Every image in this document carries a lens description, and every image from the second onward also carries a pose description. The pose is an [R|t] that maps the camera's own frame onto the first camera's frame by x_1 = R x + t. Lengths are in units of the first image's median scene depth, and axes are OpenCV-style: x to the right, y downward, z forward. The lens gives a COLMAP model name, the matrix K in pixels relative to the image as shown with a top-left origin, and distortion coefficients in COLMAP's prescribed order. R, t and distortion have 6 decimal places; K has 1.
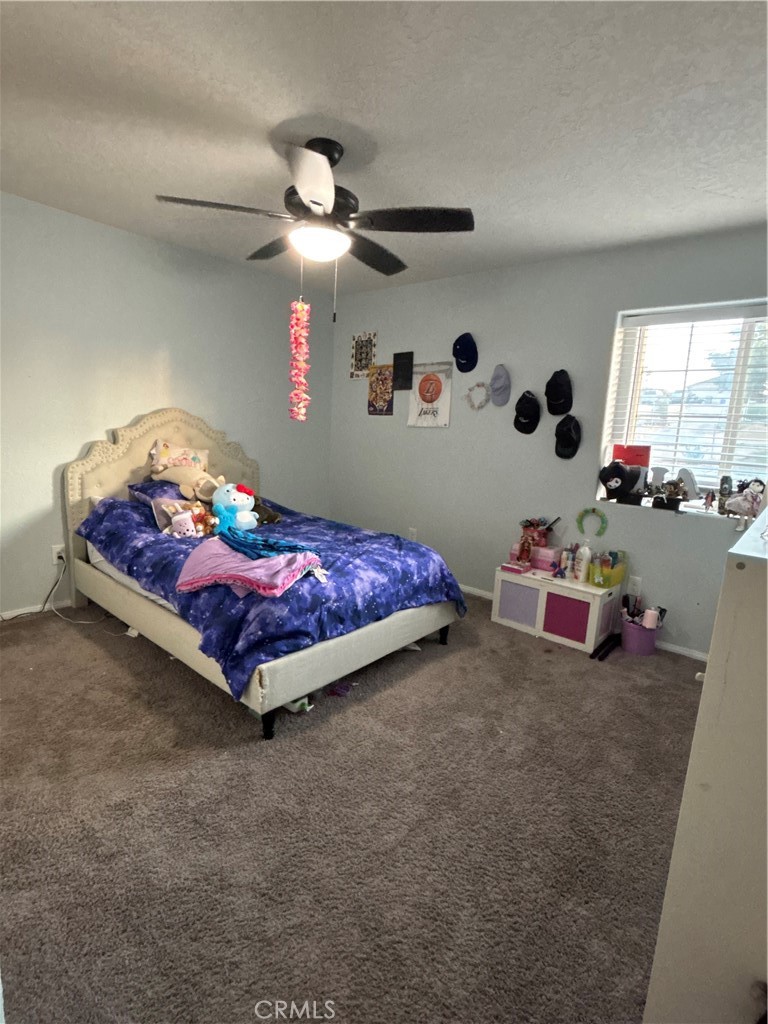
lens RADIAL K [[519.7, 0, 380.9], [0, 519.7, 509.6], [0, 0, 1]] dist [0.003970, -0.000299]
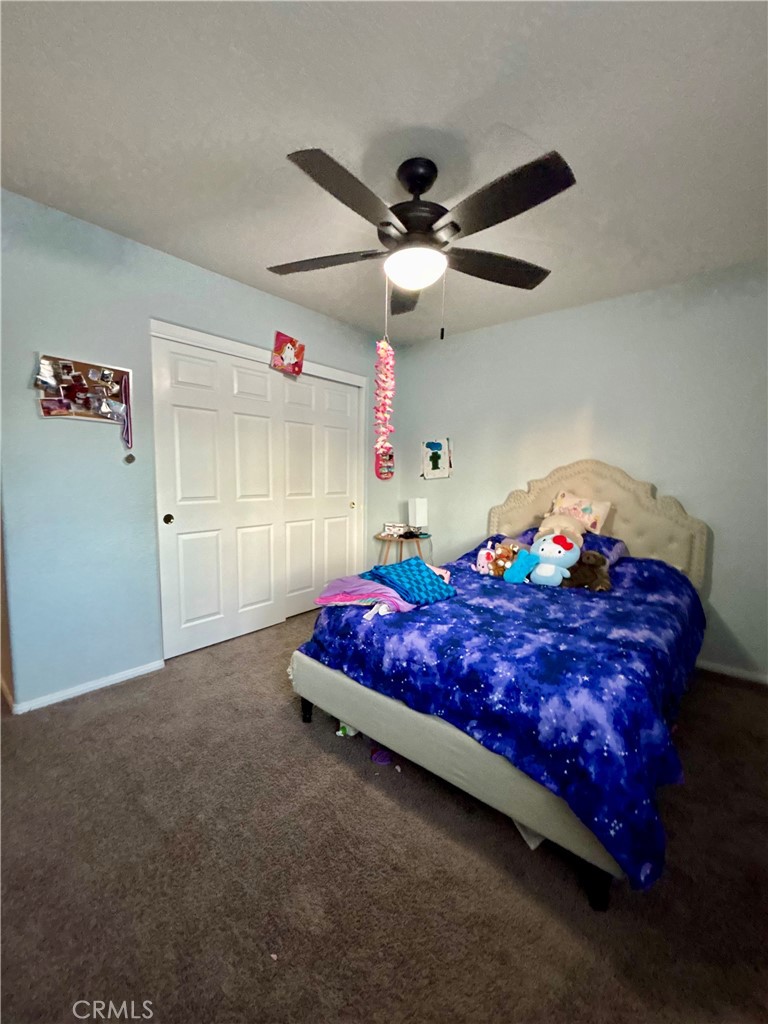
lens RADIAL K [[414.6, 0, 380.1], [0, 414.6, 512.6], [0, 0, 1]] dist [0.001946, 0.000097]
pose [[-0.014562, 0.042585, -0.998987, 0.533882], [-0.180983, 0.982478, 0.044519, -0.075963], [0.983378, 0.181448, -0.006599, 0.824692]]
